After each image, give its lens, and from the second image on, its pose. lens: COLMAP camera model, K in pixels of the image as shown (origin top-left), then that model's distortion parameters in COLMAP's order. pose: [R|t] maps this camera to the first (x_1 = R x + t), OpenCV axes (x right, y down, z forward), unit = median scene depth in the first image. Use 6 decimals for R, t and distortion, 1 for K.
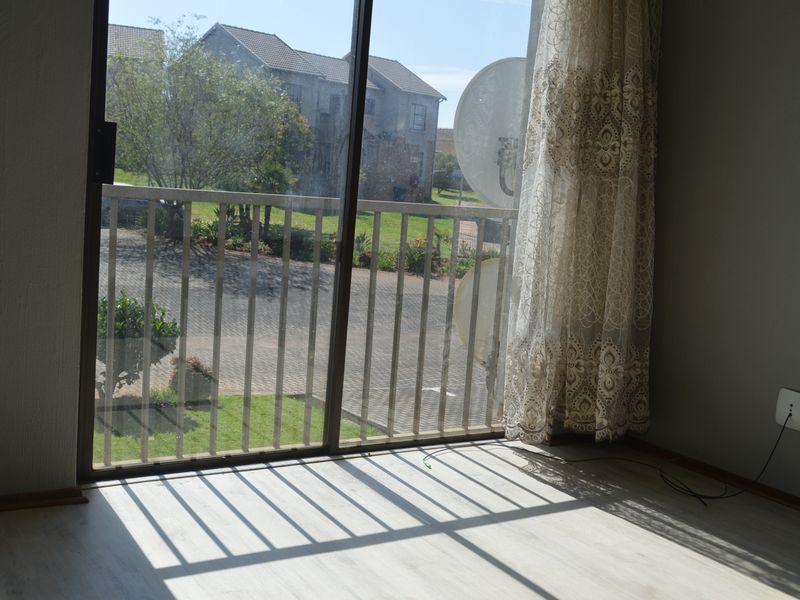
lens RADIAL K [[920.0, 0, 399.4], [0, 920.0, 299.1], [0, 0, 1]] dist [-0.019135, 0.000000]
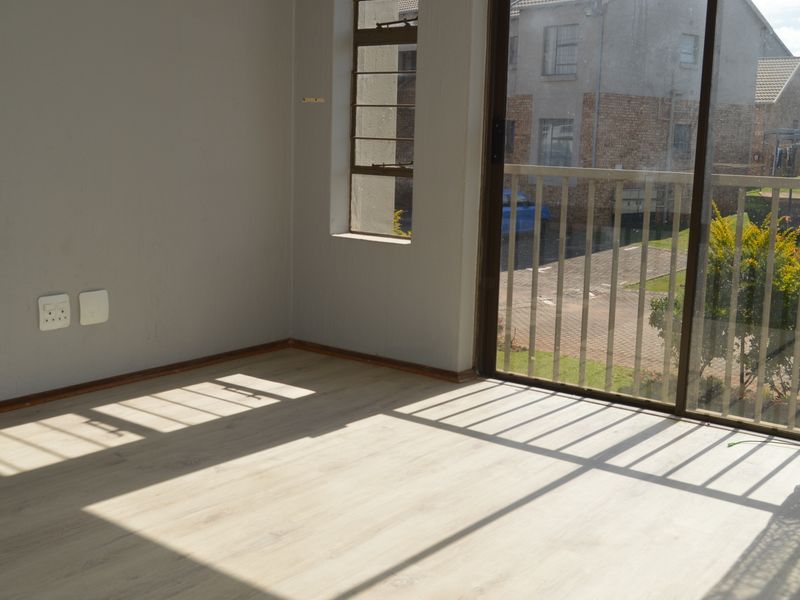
lens RADIAL K [[920.0, 0, 399.0], [0, 920.0, 300.5], [0, 0, 1]] dist [-0.019135, 0.000000]
pose [[0.350236, 0.091693, -0.932163, 0.966261], [-0.124044, 0.990972, 0.050871, 0.028727], [0.928412, 0.097812, 0.358448, 0.373381]]
